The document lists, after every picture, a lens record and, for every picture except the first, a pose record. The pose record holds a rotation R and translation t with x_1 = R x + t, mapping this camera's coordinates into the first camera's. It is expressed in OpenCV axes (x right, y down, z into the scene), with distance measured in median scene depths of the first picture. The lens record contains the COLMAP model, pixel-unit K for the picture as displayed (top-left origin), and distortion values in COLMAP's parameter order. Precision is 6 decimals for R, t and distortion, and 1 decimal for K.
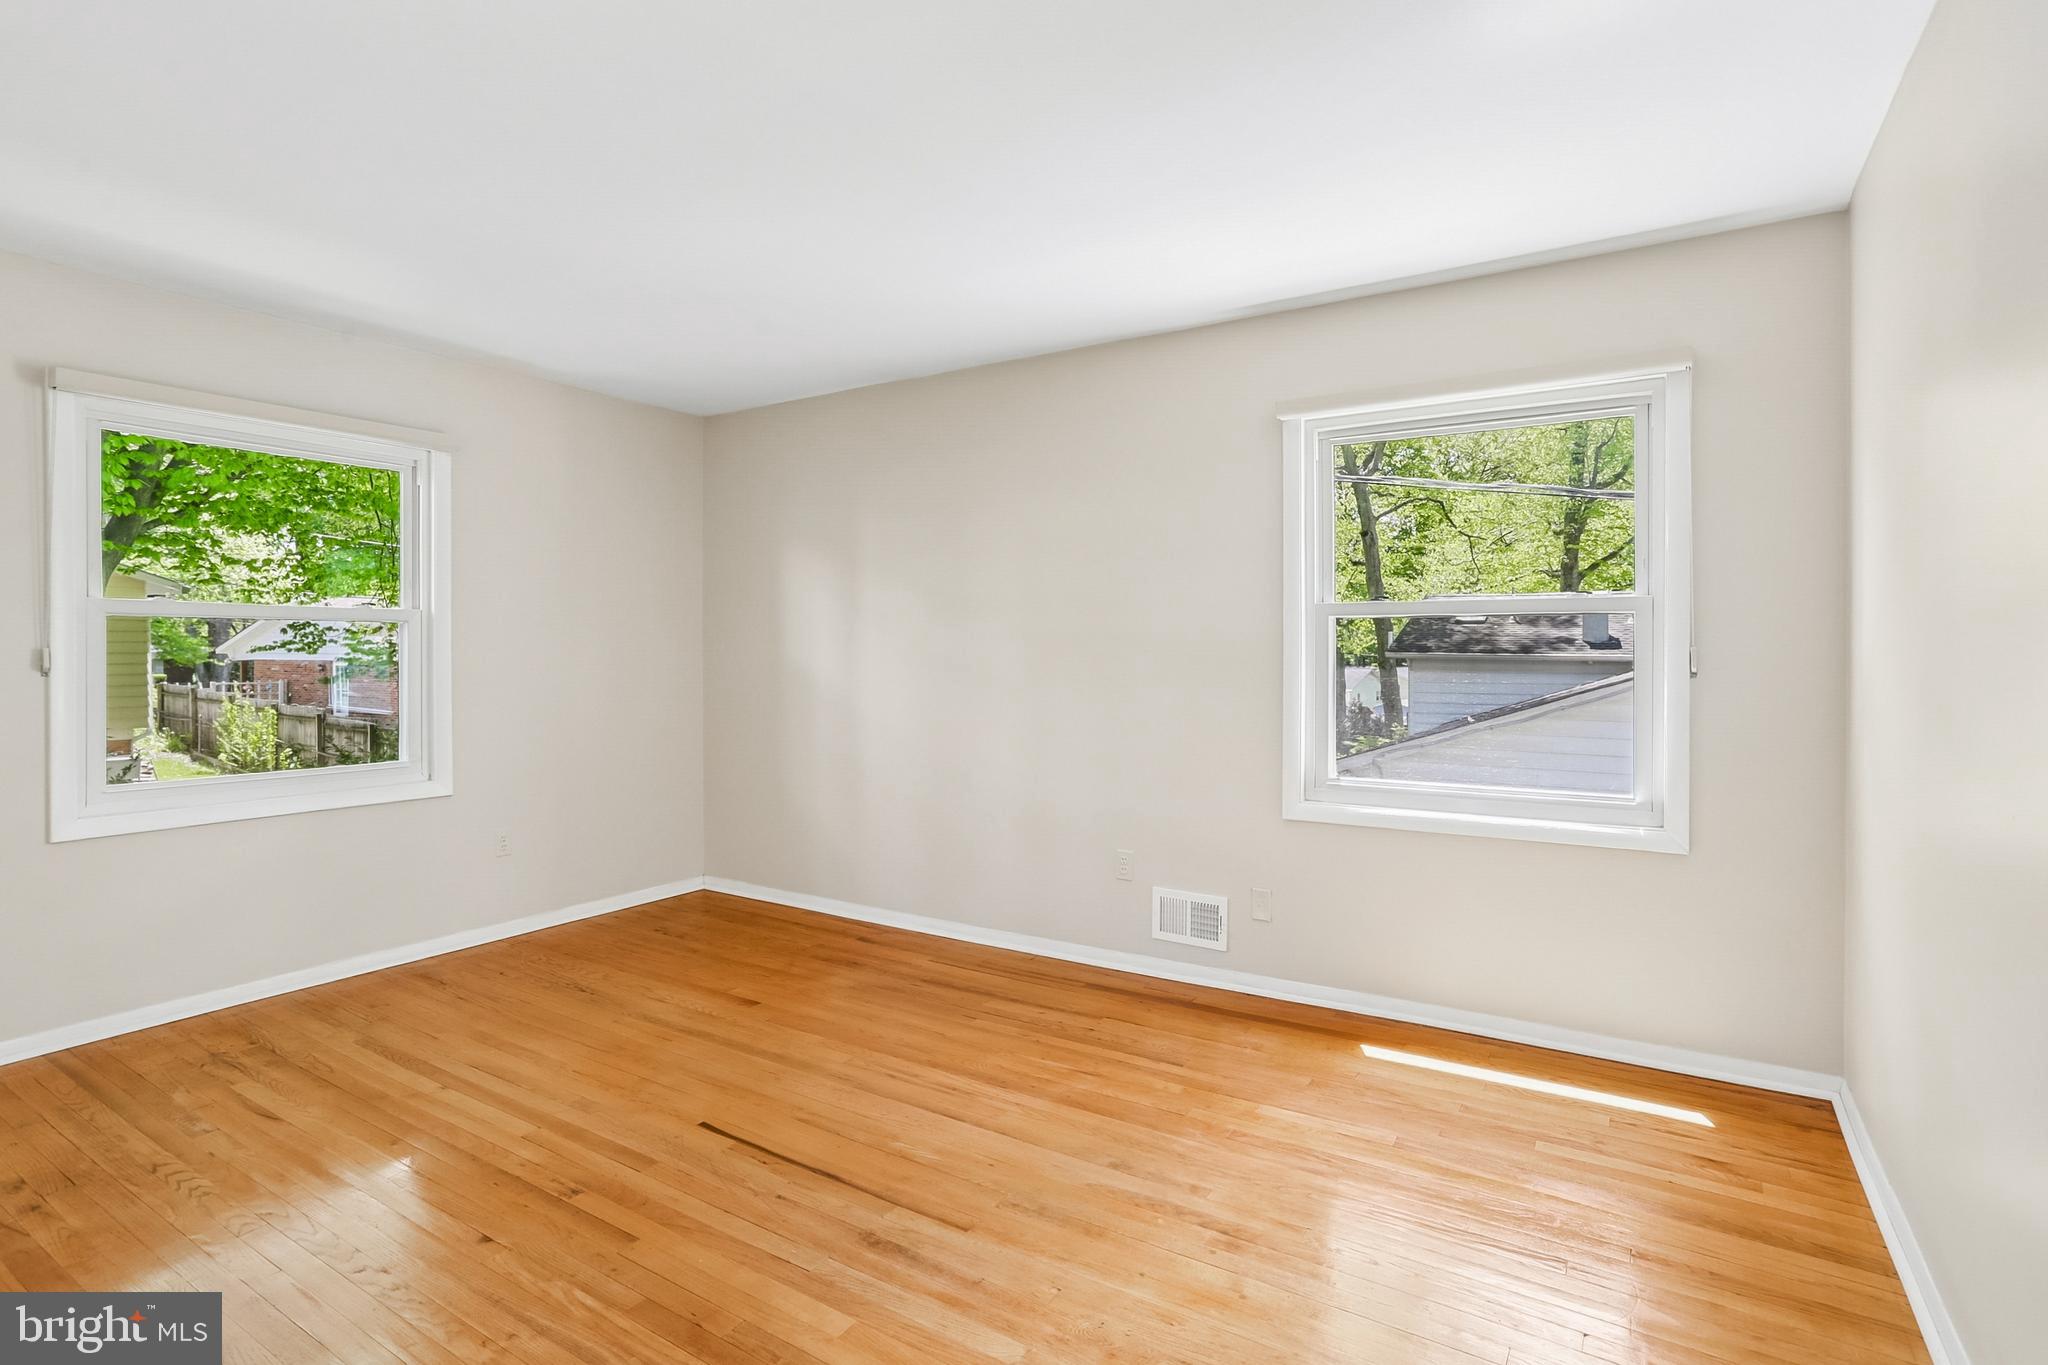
lens RADIAL K [[990.4, 0, 1023.0], [0, 990.4, 645.3], [0, 0, 1]] dist [-0.000652, 0.000242]
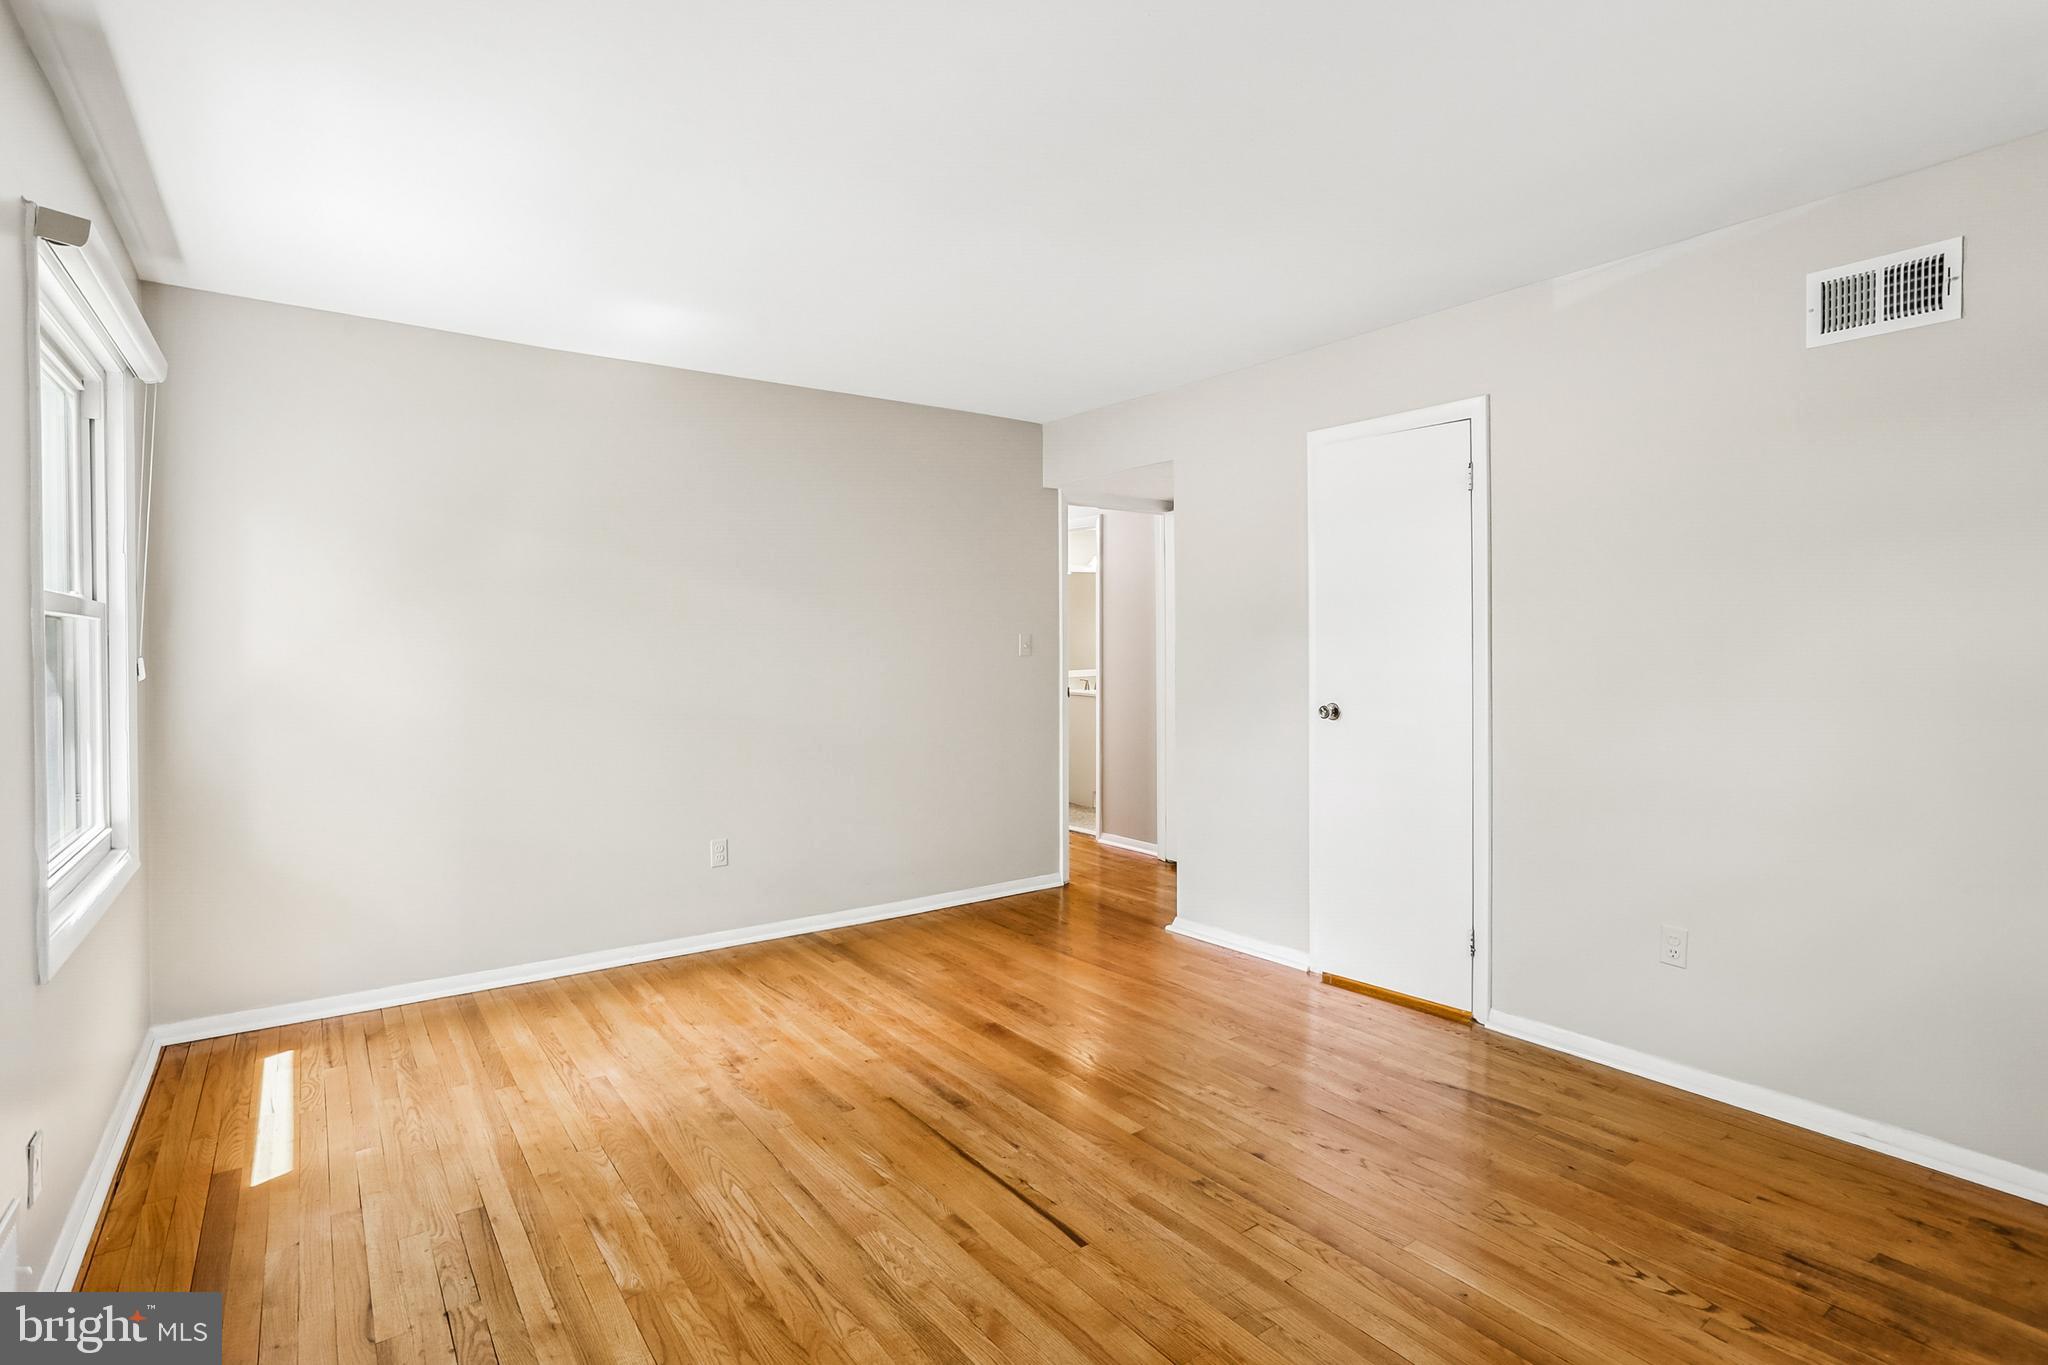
lens RADIAL K [[990.4, 0, 1023.0], [0, 990.4, 645.3], [0, 0, 1]] dist [-0.000652, 0.000242]
pose [[-0.929724, 0.008316, 0.368163, -0.629166], [0.009561, 0.999953, 0.001560, -0.007251], [-0.368133, 0.004970, -0.929760, 1.912552]]
